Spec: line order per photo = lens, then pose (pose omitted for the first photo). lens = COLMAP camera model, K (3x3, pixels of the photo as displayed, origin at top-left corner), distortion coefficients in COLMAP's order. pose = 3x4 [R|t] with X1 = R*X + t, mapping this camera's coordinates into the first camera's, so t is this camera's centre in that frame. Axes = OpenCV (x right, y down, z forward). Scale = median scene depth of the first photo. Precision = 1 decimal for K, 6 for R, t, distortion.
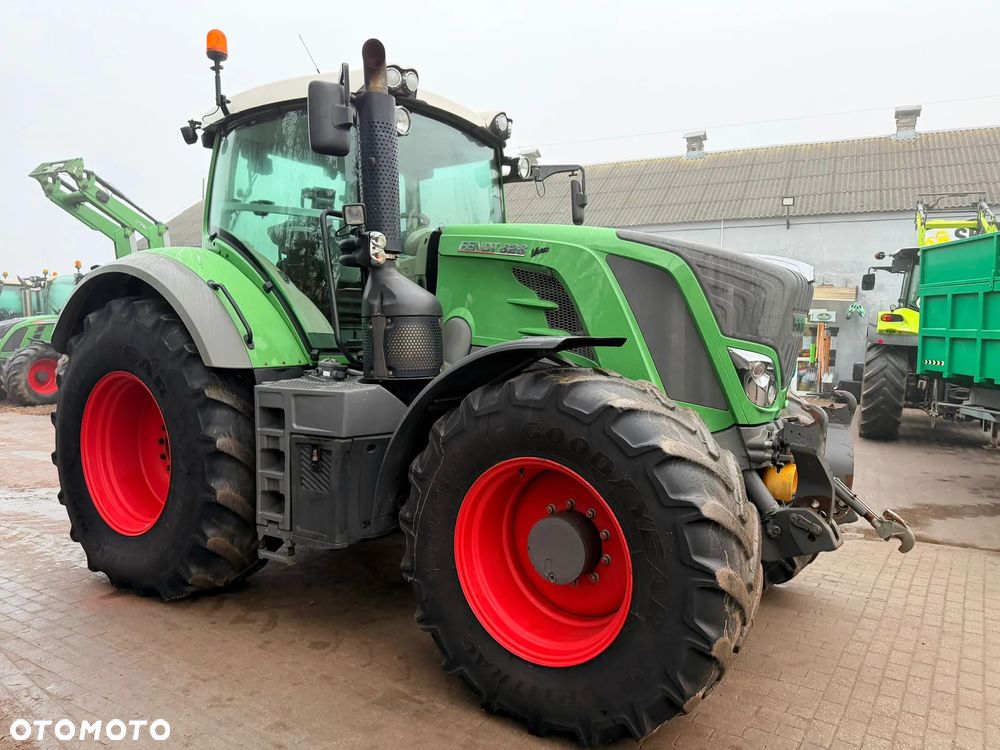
lens RADIAL K [[717.2, 0, 501.7], [0, 717.2, 375.6], [0, 0, 1]] dist [0.116256, -0.202247]
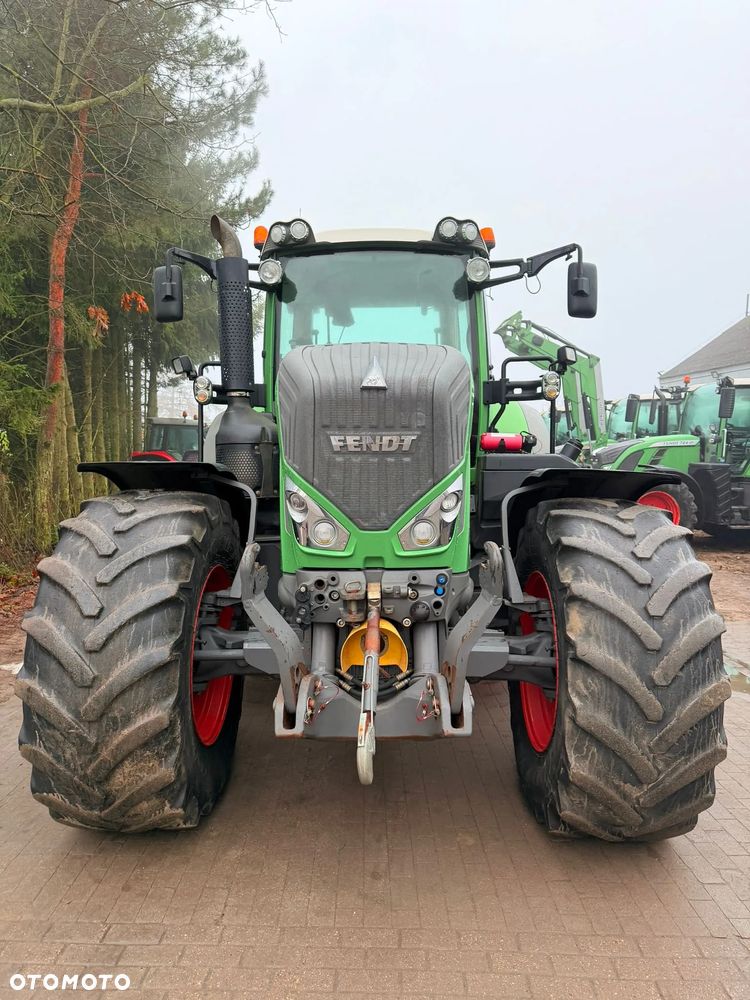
lens RADIAL K [[707.9, 0, 375.0], [0, 707.9, 500.0], [0, 0, 1]] dist [0.139318, -0.270191]
pose [[0.535255, 0.041260, -0.843683, 0.912765], [-0.038367, 0.998963, 0.024513, -0.027842], [0.843819, 0.019249, 0.536283, 0.540671]]
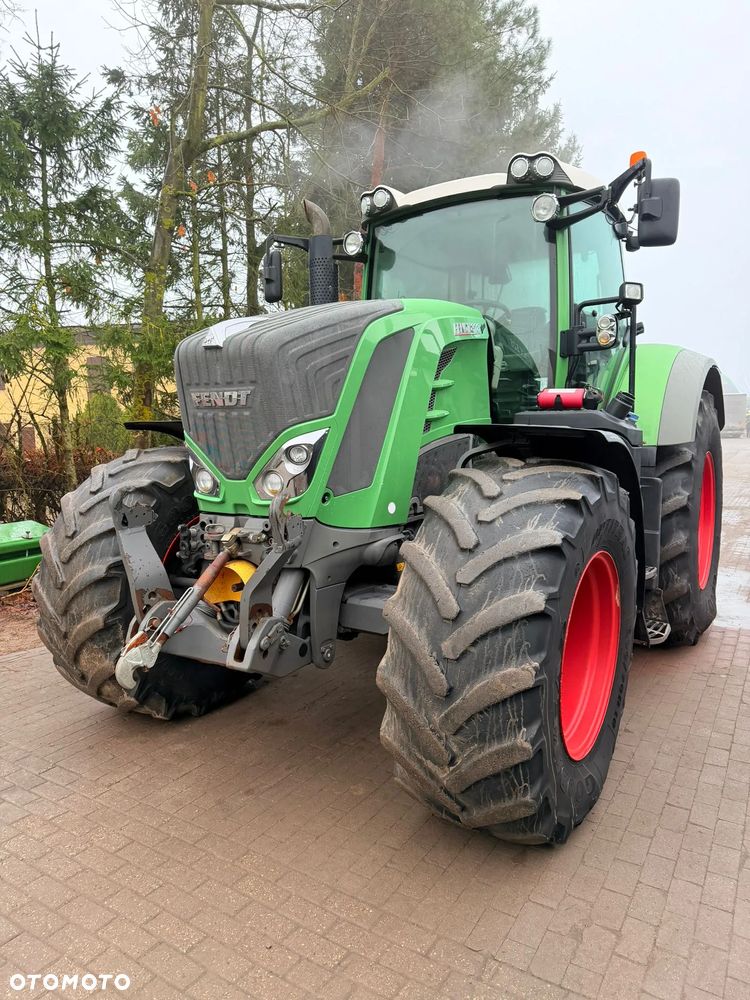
lens RADIAL K [[707.9, 0, 375.0], [0, 707.9, 500.0], [0, 0, 1]] dist [0.139318, -0.270191]
pose [[0.000229, 0.085634, -0.996327, 1.084258], [-0.048452, 0.995157, 0.085522, -0.031391], [0.998825, 0.048255, 0.004377, 1.046874]]
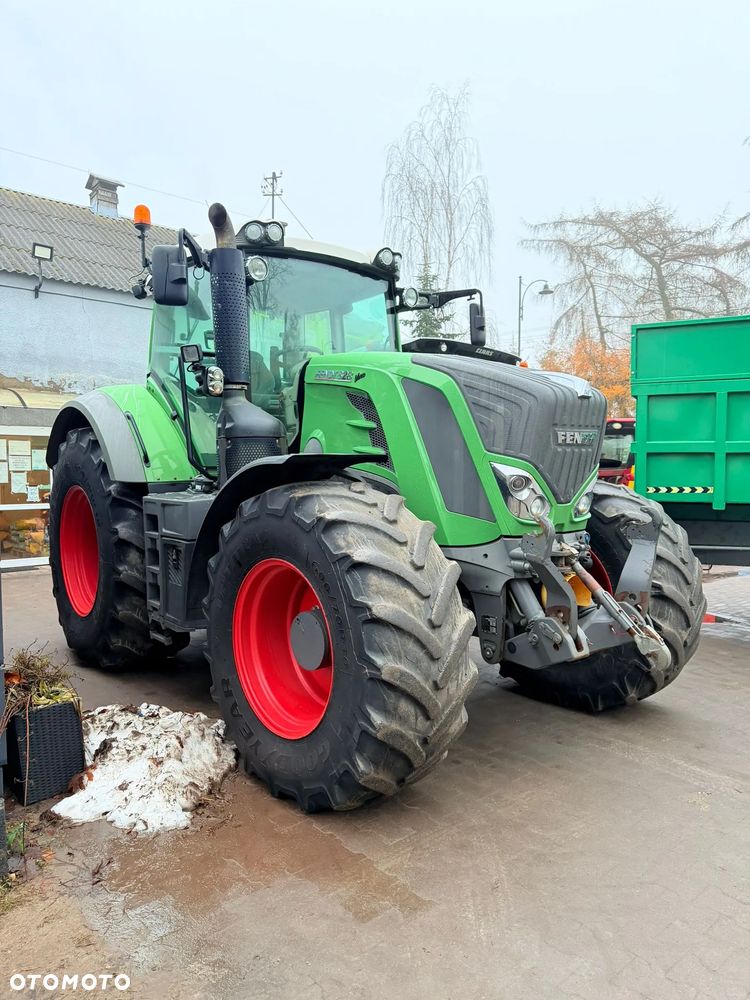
lens RADIAL K [[717.2, 0, 376.6], [0, 717.2, 499.6], [0, 0, 1]] dist [0.116256, -0.202247]
pose [[0.950039, 0.008147, -0.312025, 0.404384], [-0.007817, 0.999967, 0.002310, 0.012116], [0.312034, 0.000245, 0.950071, -0.037110]]
